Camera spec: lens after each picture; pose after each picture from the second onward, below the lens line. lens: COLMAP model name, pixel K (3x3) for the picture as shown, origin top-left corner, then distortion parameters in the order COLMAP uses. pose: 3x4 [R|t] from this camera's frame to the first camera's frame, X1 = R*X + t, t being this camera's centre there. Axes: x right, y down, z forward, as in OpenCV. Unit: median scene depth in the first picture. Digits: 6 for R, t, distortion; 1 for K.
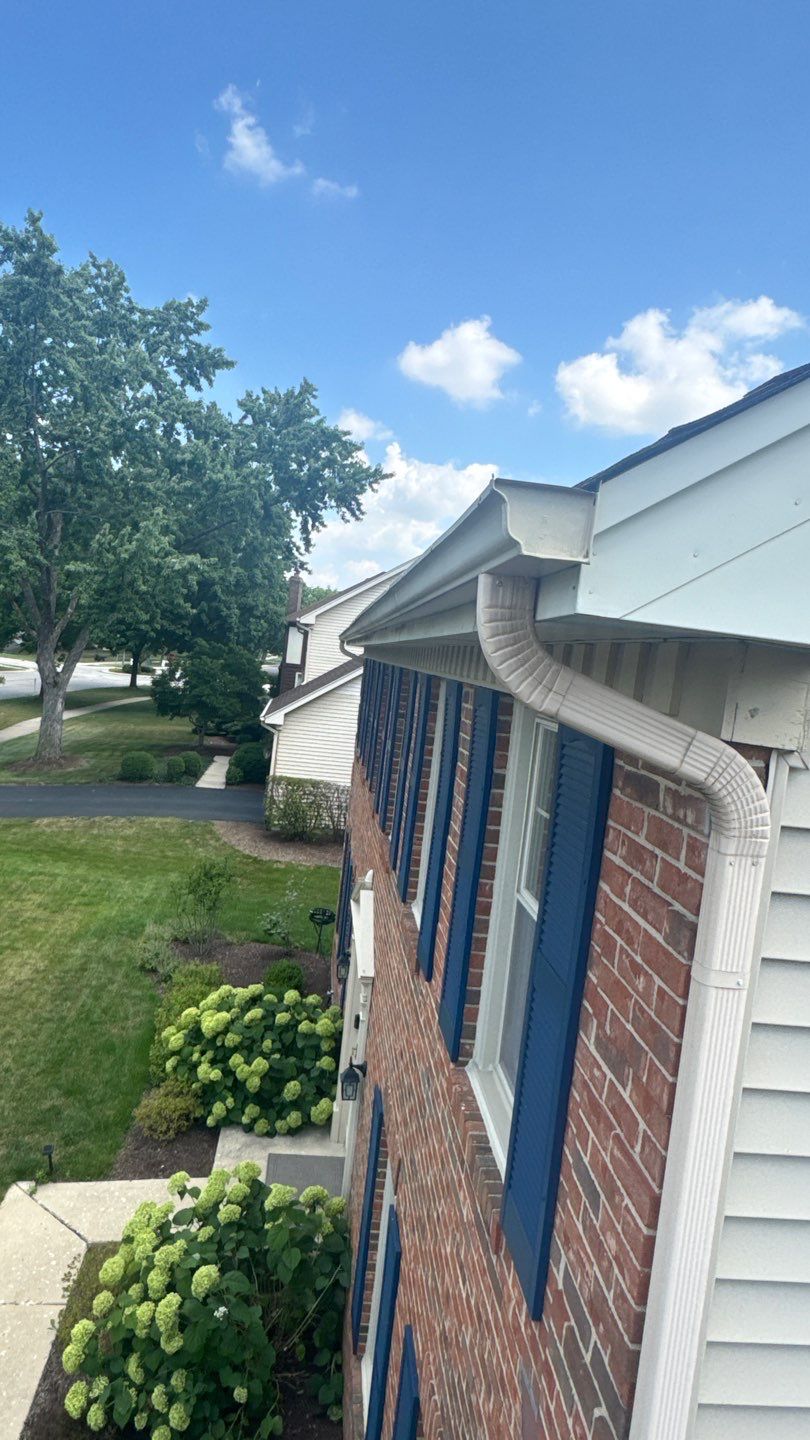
lens RADIAL K [[890.8, 0, 412.3], [0, 890.8, 728.0], [0, 0, 1]] dist [-0.021730, -0.000475]
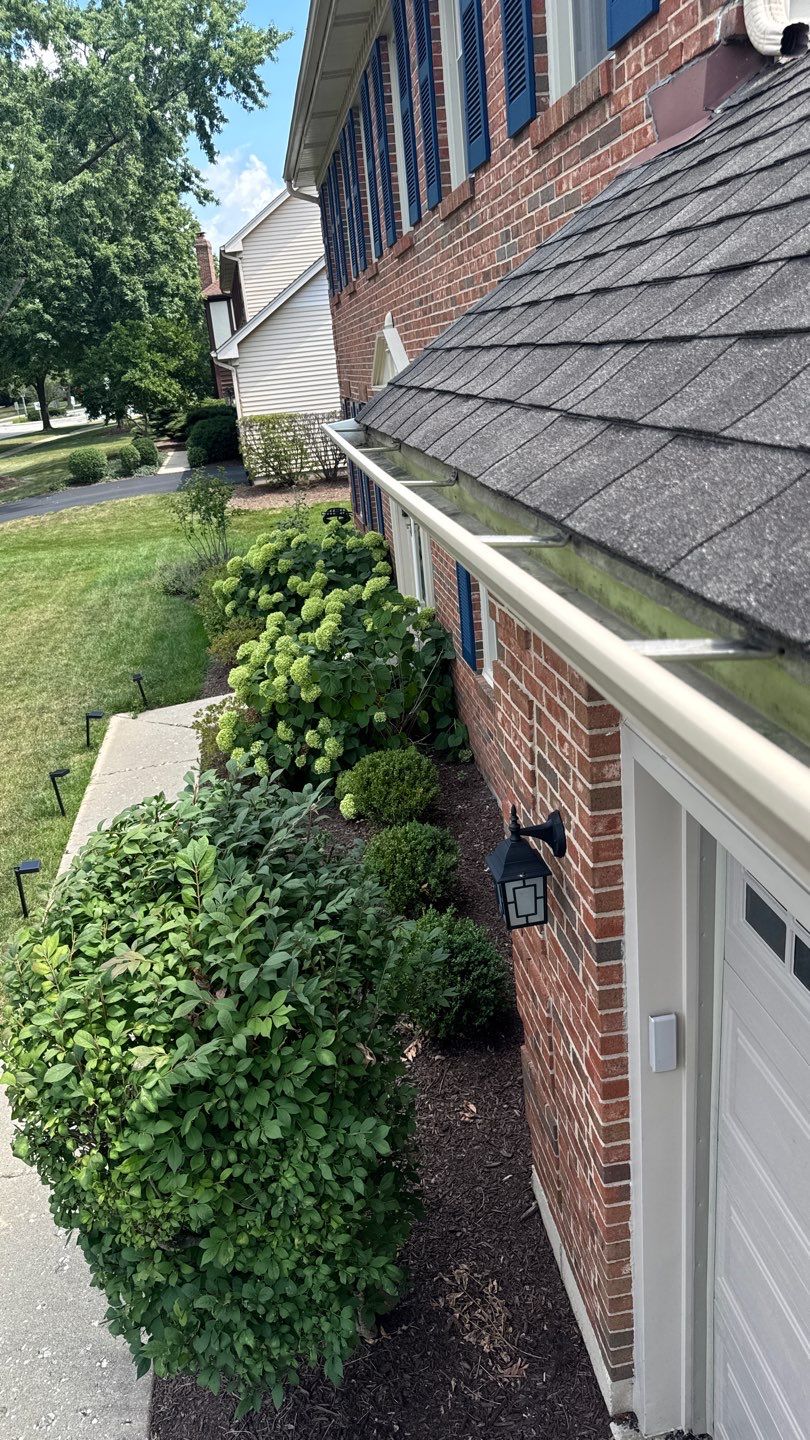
lens RADIAL K [[1006.0, 0, 405.0], [0, 1006.0, 720.0], [0, 0, 1]] dist [0.057269, -0.056481]
pose [[0.978664, -0.204505, -0.019862, -0.039095], [0.202990, 0.947371, 0.247553, 0.122683], [-0.031809, -0.246303, 0.968671, -0.064879]]
